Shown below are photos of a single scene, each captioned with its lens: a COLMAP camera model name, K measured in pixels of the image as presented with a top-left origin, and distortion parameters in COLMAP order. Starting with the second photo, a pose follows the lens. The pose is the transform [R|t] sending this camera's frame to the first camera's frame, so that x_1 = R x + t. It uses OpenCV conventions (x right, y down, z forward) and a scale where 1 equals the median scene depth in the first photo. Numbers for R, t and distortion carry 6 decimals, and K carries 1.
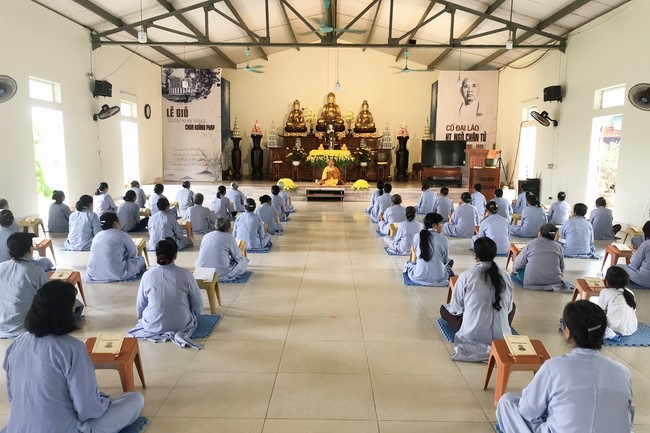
lens RADIAL K [[540.4, 0, 324.8], [0, 540.4, 228.9], [0, 0, 1]] dist [0.072626, -0.007481]
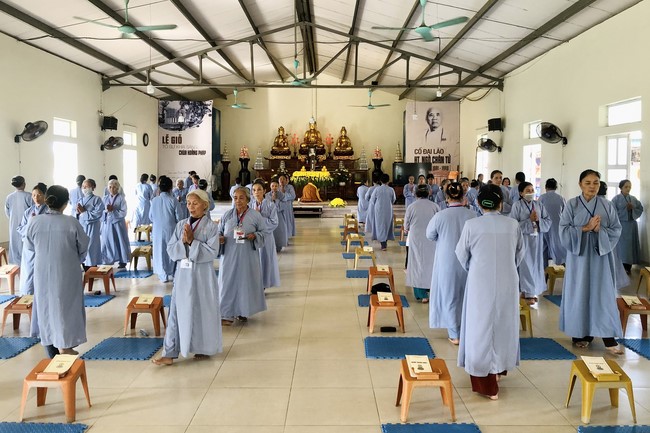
lens RADIAL K [[568.3, 0, 327.9], [0, 568.3, 178.0], [0, 0, 1]] dist [0.148277, -0.002528]
pose [[0.999819, -0.008756, 0.016862, 0.025246], [0.010809, 0.991997, -0.125797, 0.013867], [-0.015626, 0.125957, 0.991913, -0.152055]]
